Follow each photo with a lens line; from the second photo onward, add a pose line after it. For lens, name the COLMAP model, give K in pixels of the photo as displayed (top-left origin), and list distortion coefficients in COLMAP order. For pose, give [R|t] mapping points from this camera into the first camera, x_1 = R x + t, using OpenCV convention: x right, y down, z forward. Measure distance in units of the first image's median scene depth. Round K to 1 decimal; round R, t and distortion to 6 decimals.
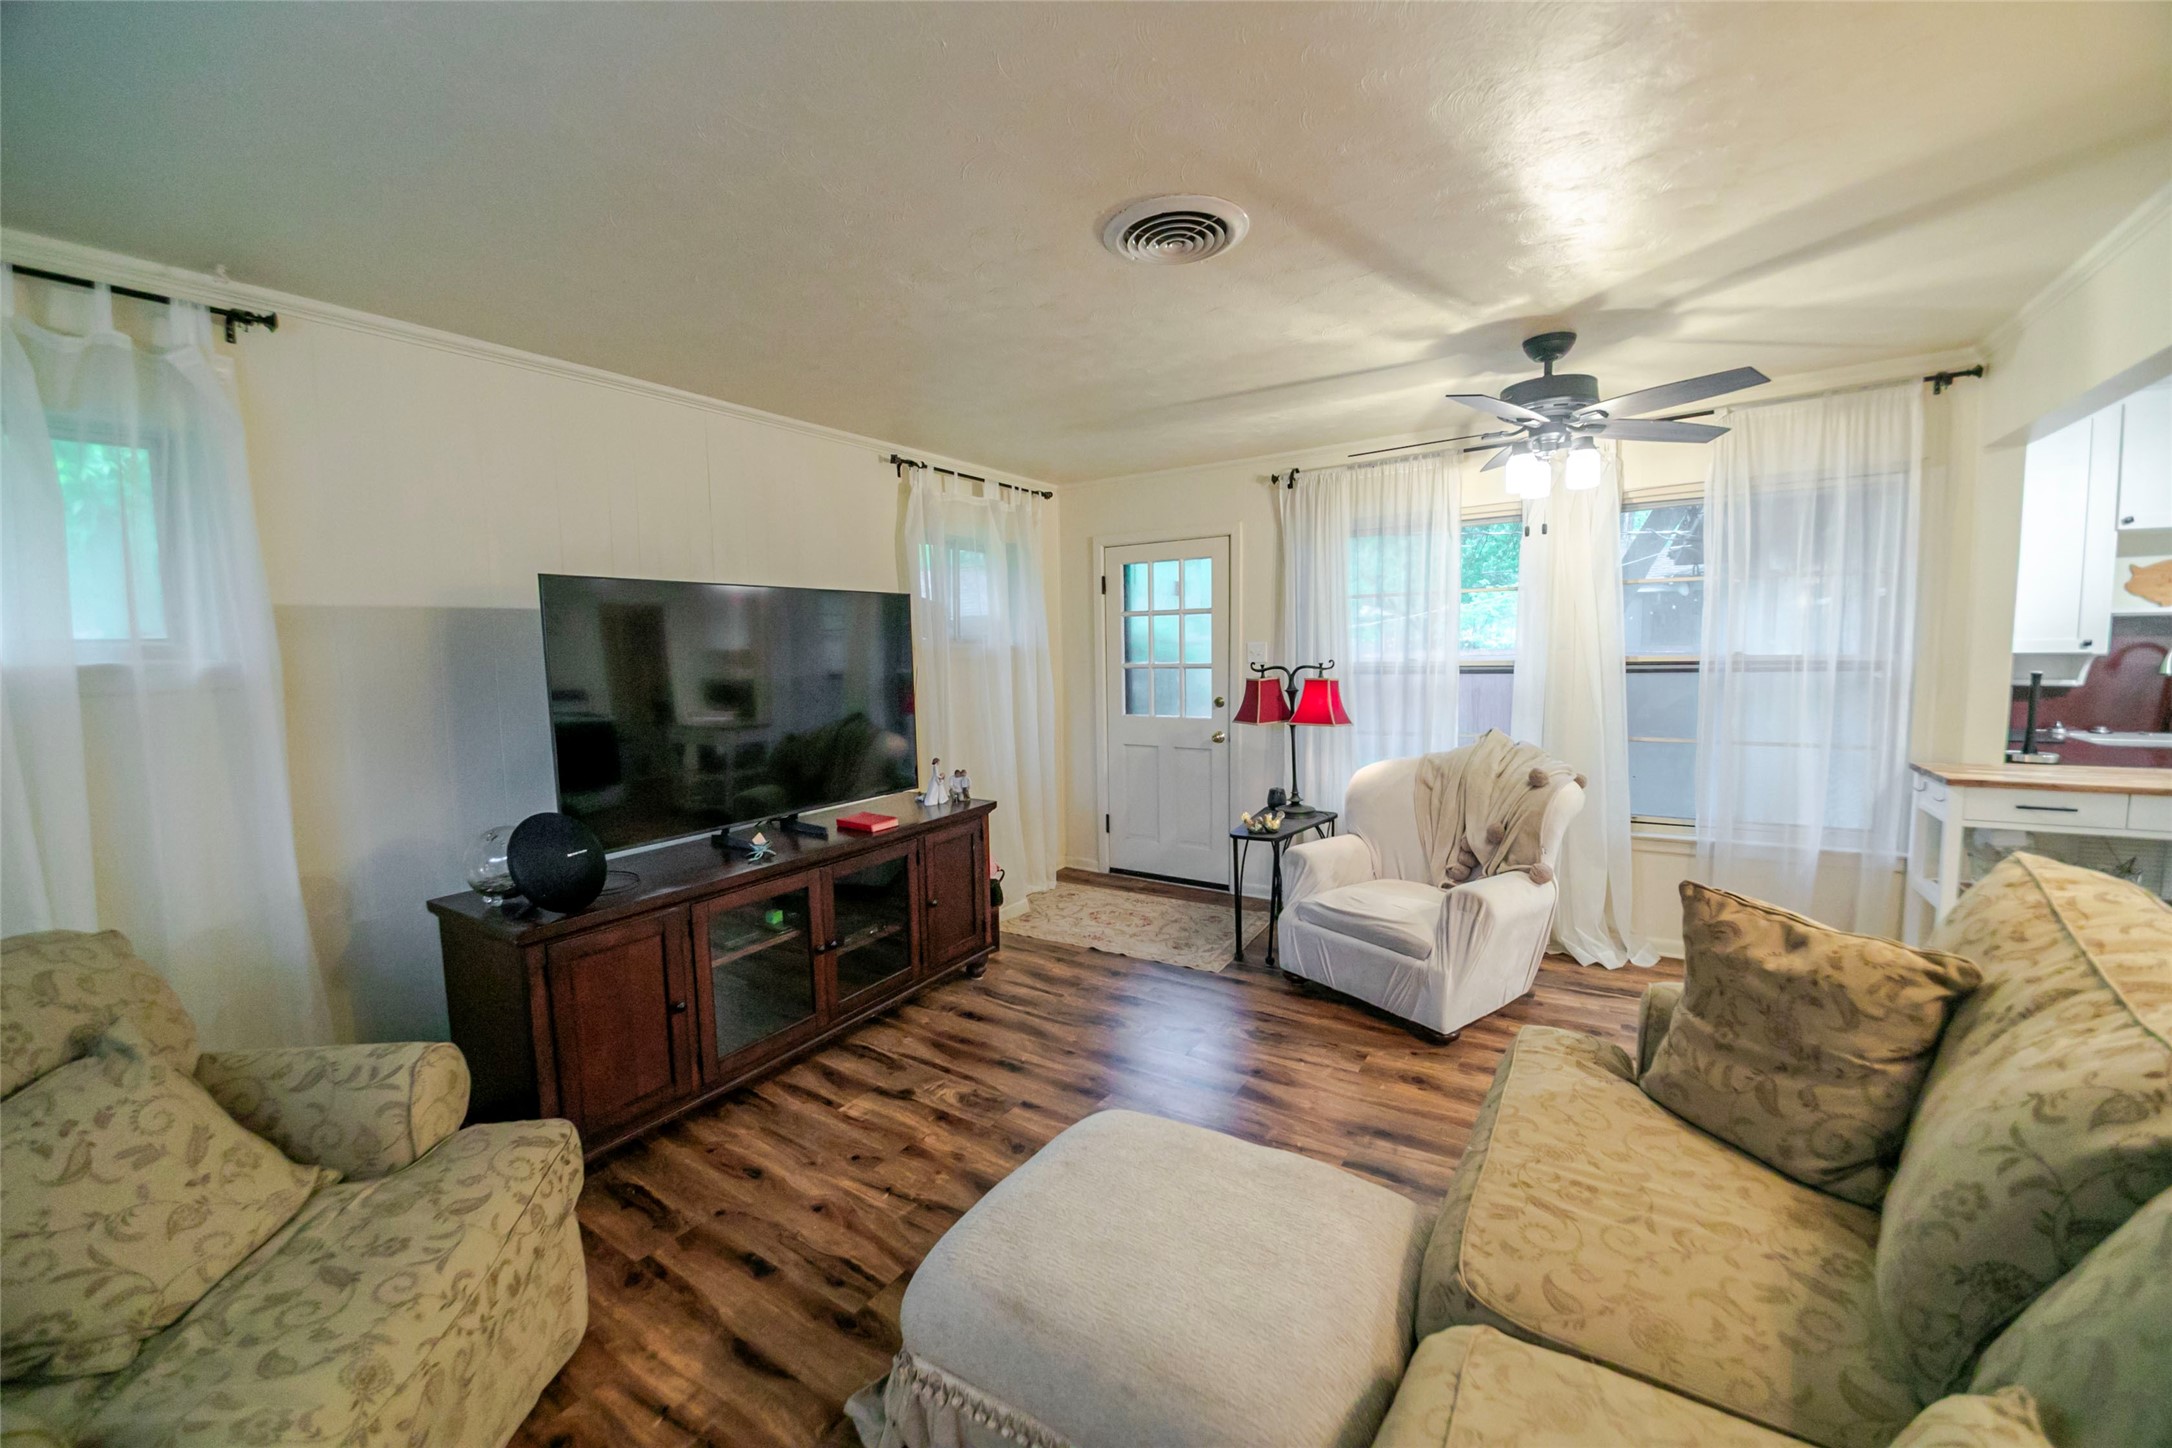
lens RADIAL K [[841.4, 0, 1086.8], [0, 841.4, 733.4], [0, 0, 1]] dist [-0.019667, -0.004063]
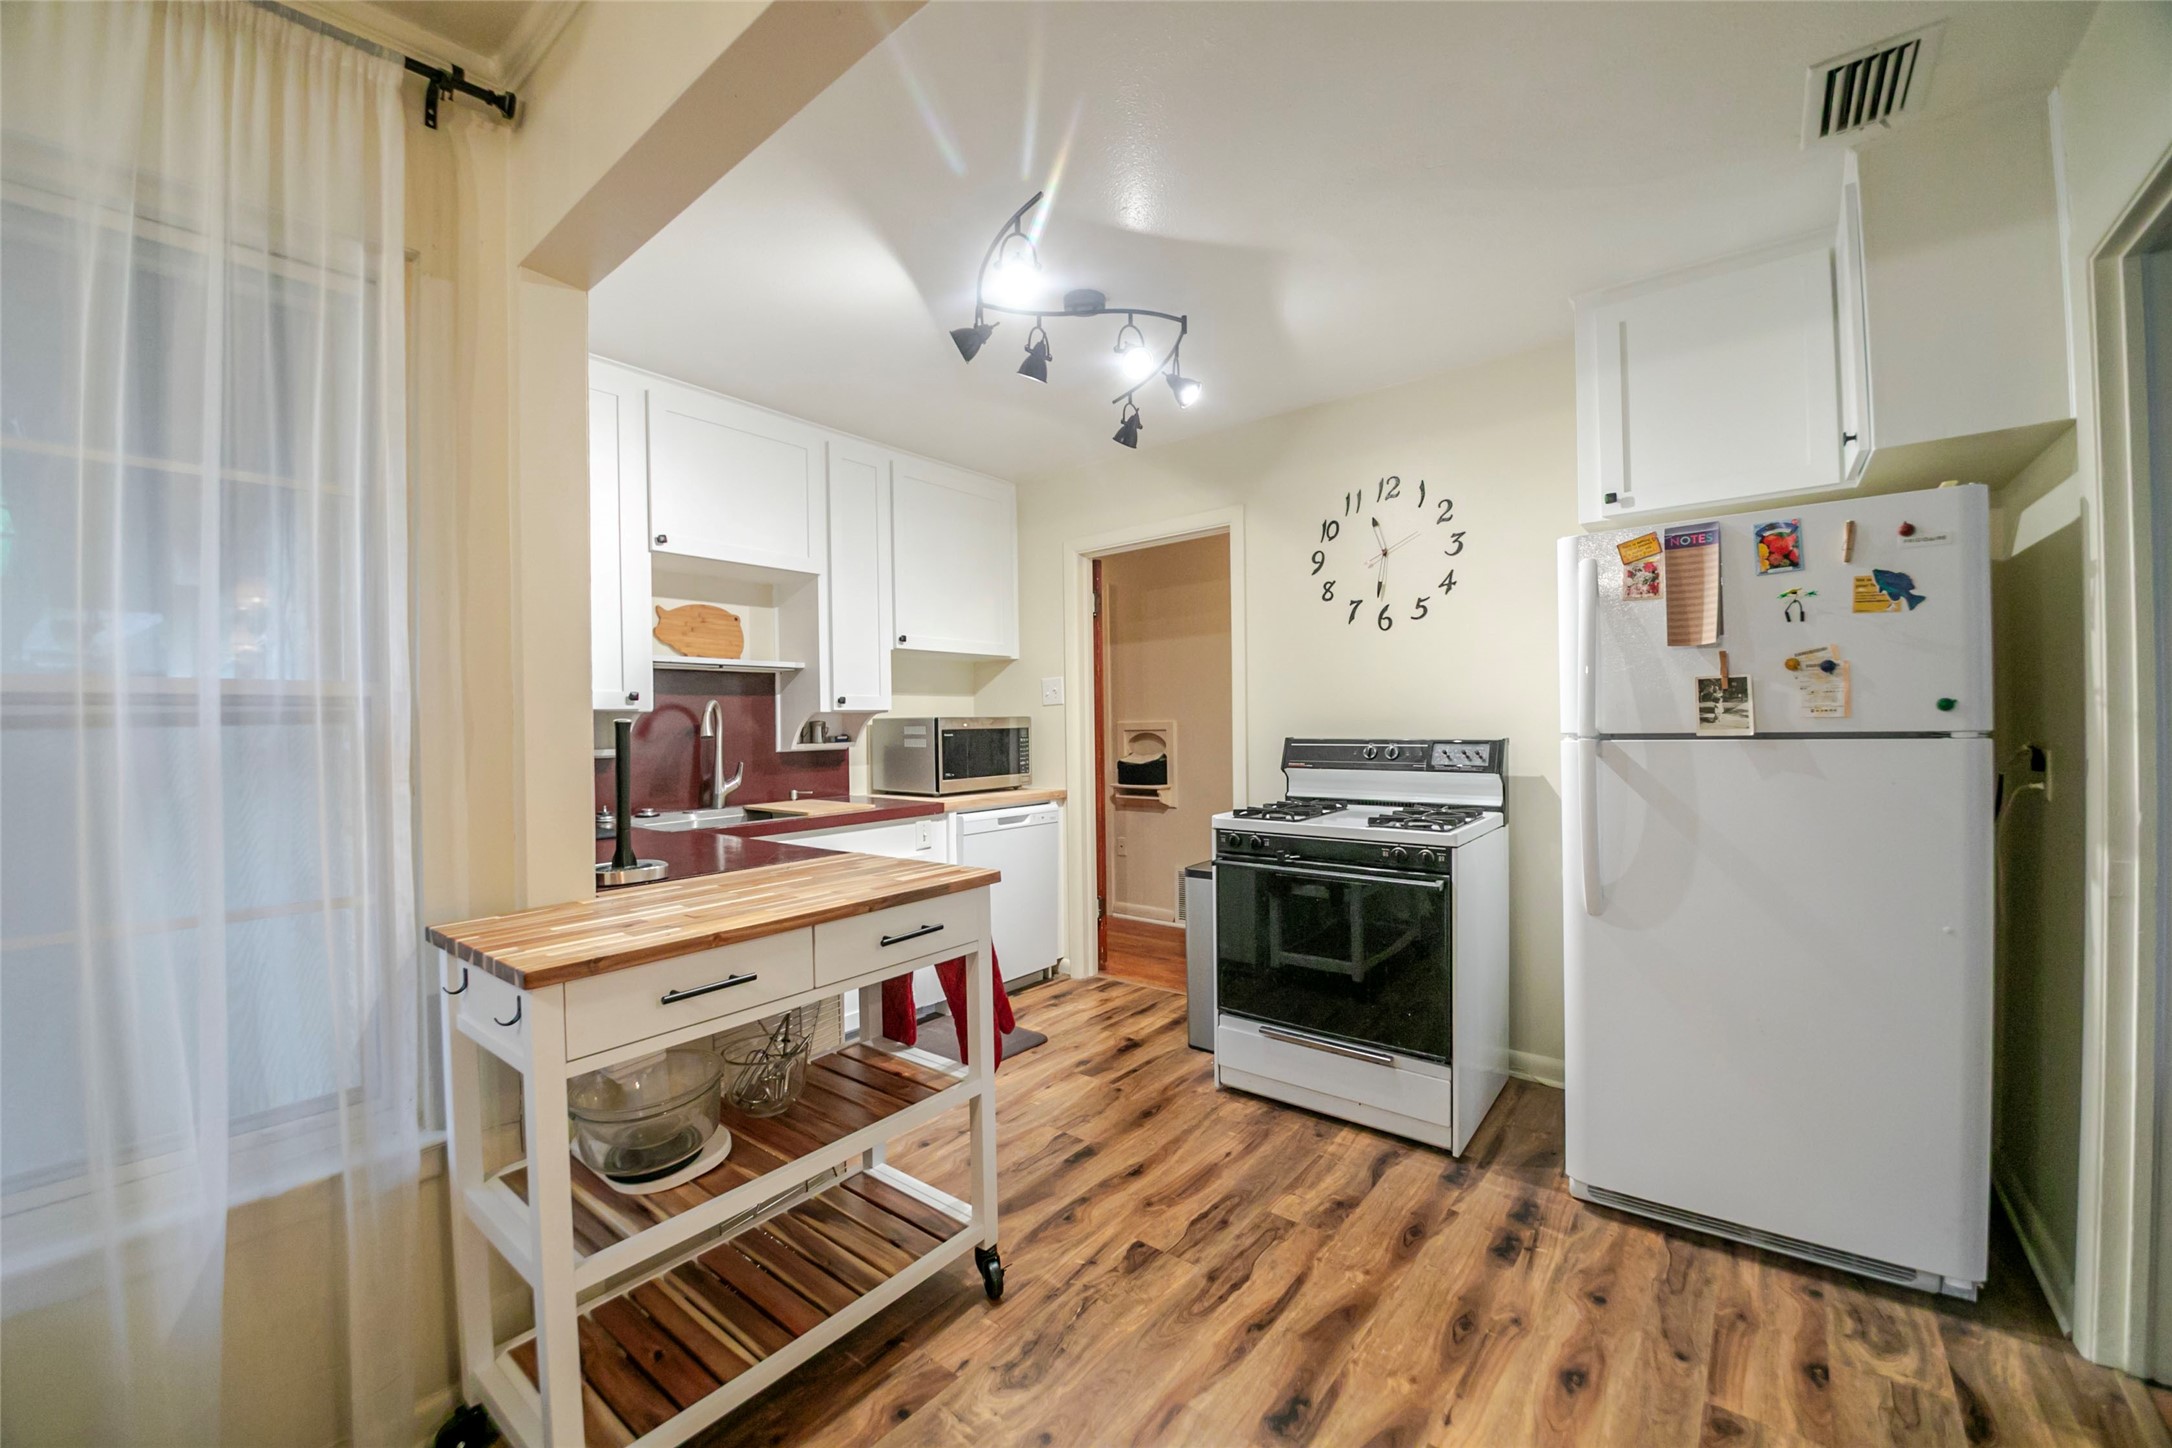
lens RADIAL K [[841.4, 0, 1067.1], [0, 841.4, 727.1], [0, 0, 1]] dist [-0.019667, -0.004063]
pose [[0.111422, 0.019408, 0.993584, 0.622598], [0.115687, 0.992758, -0.032365, -0.016426], [-0.987017, 0.118551, 0.108370, 0.626295]]
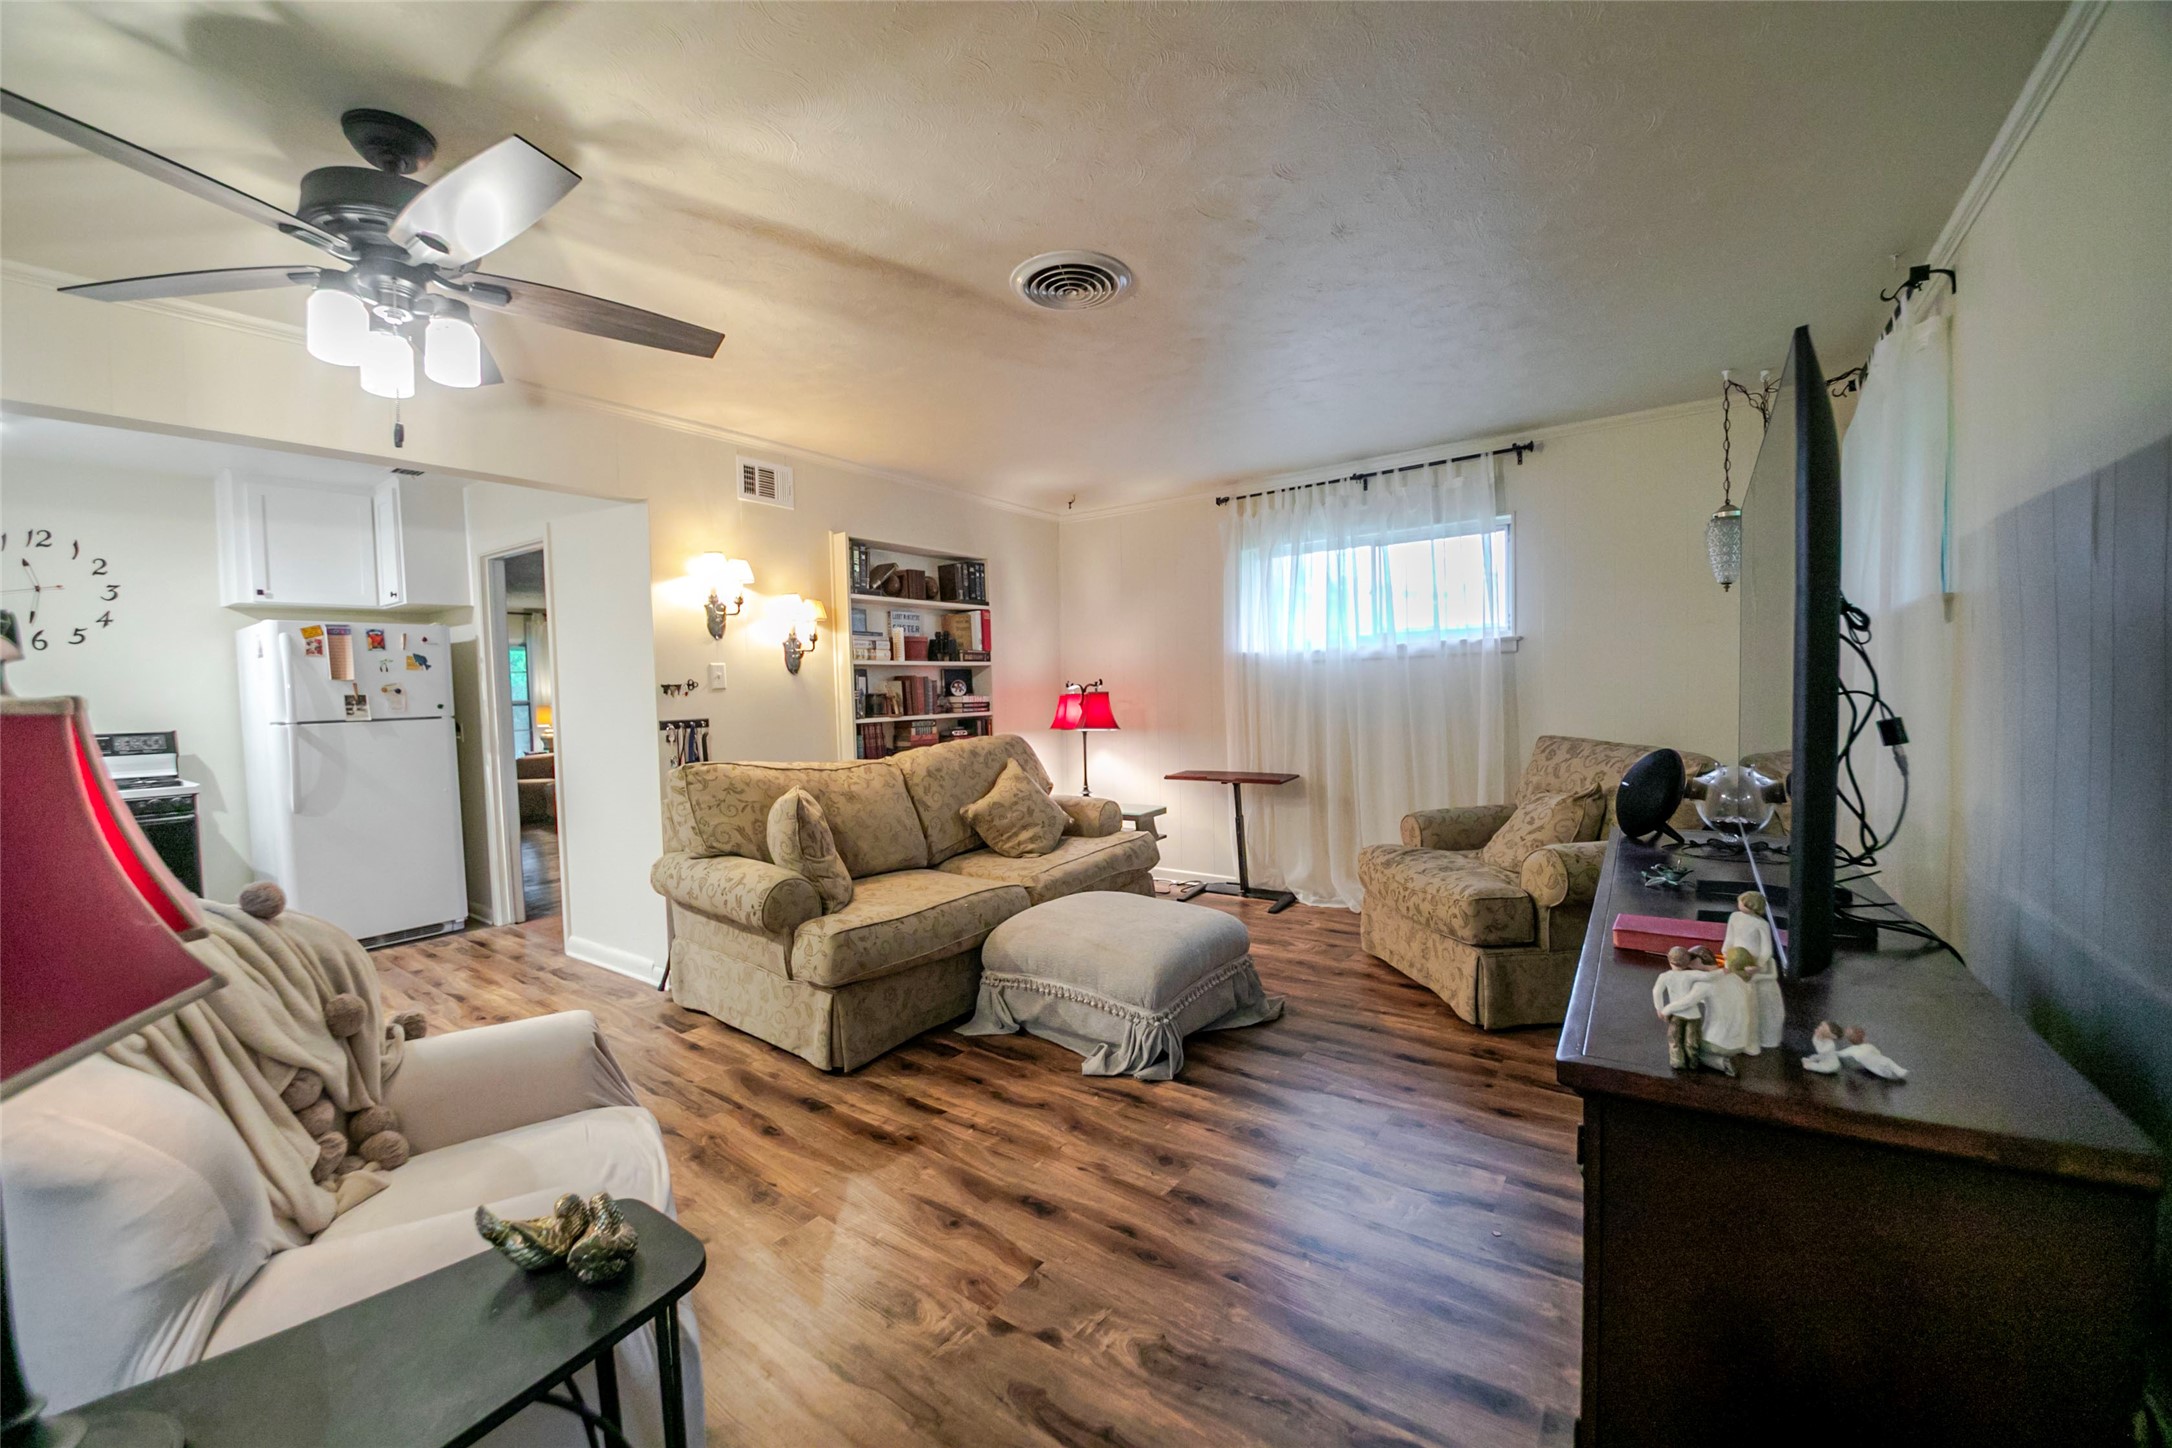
lens RADIAL K [[841.4, 0, 1089.9], [0, 841.4, 734.5], [0, 0, 1]] dist [-0.019667, -0.004063]
pose [[-0.998065, 0.048573, 0.038832, 0.039709], [0.054006, 0.986593, 0.154004, -0.094244], [-0.030831, 0.155803, -0.987307, 1.505208]]
